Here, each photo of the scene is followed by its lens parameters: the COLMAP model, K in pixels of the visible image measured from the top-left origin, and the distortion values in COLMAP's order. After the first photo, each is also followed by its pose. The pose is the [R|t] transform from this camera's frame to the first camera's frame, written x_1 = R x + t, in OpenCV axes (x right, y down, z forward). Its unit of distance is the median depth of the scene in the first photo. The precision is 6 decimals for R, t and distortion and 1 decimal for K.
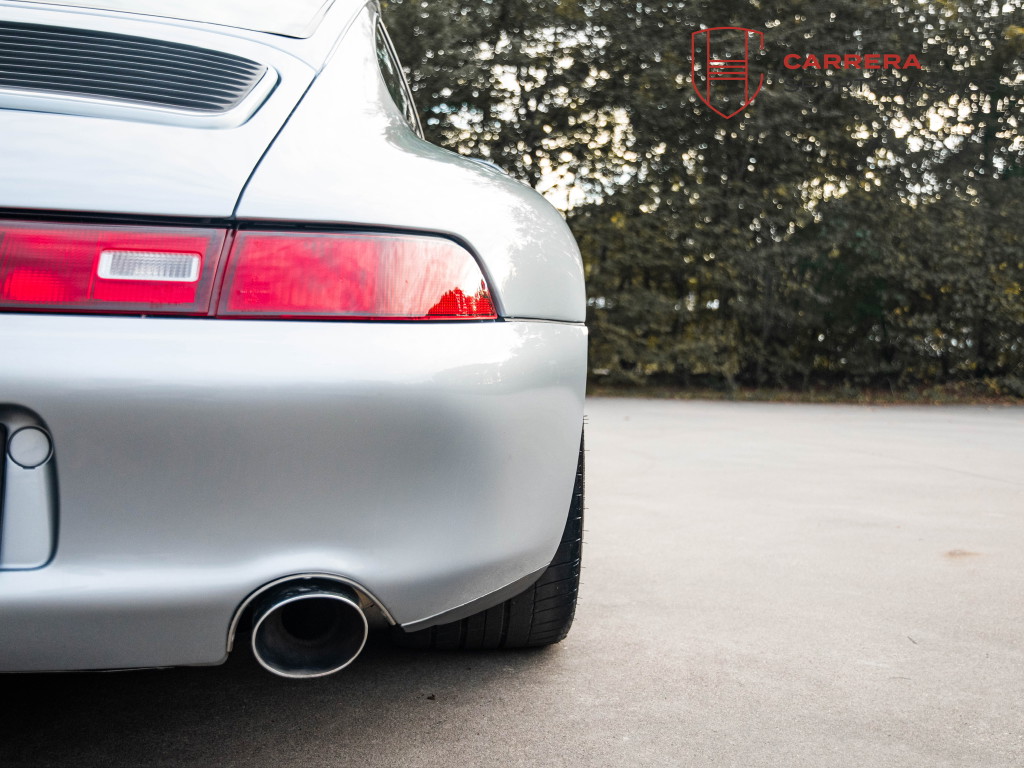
lens RADIAL K [[1364.2, 0, 511.4], [0, 1364.2, 386.0], [0, 0, 1]] dist [-0.017671, 0.000000]
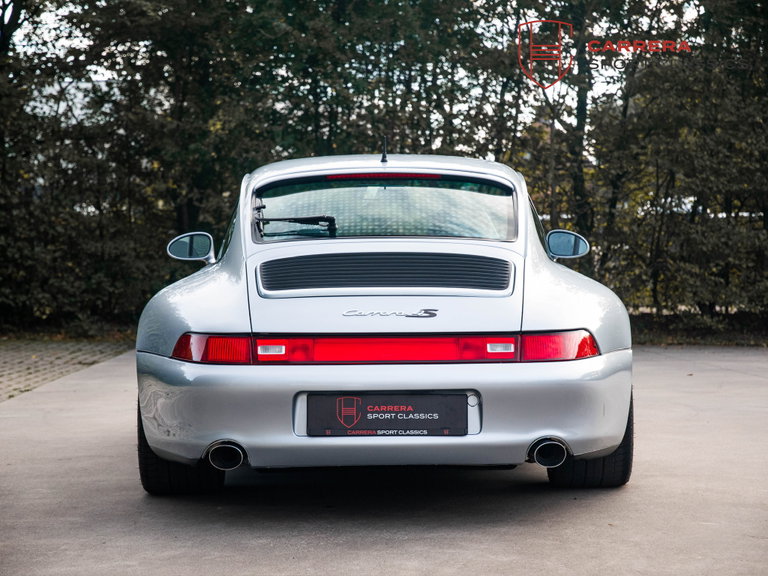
lens RADIAL K [[2303.4, 0, 386.8], [0, 2303.4, 289.2], [0, 0, 1]] dist [0.664694, 0.000000]
pose [[0.997402, -0.030658, -0.065191, -0.110125], [0.029988, 0.999487, -0.011231, -0.118726], [0.065502, 0.009247, 0.997810, -3.229593]]
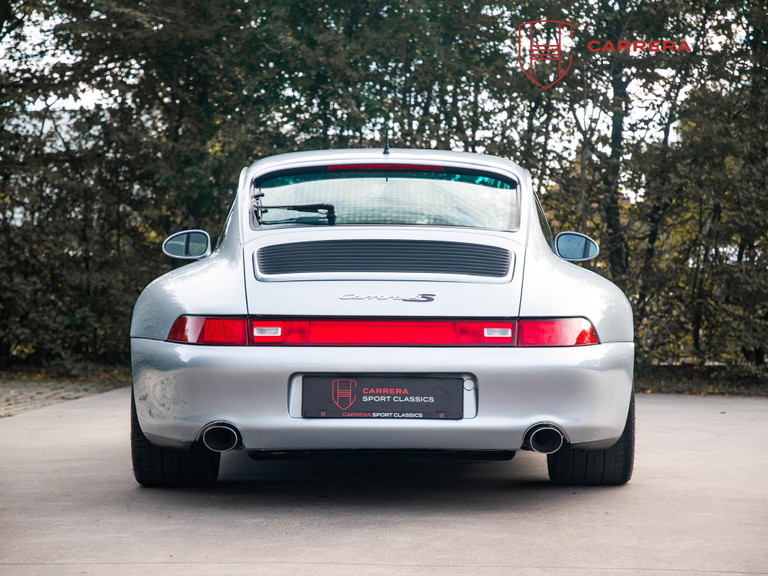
lens RADIAL K [[2678.6, 0, 383.2], [0, 2678.6, 288.9], [0, 0, 1]] dist [0.841732, 0.000000]
pose [[0.997036, -0.019469, -0.074439, -0.030600], [0.016435, 0.999018, -0.041150, 0.050755], [0.075167, 0.039805, 0.996376, -3.834018]]
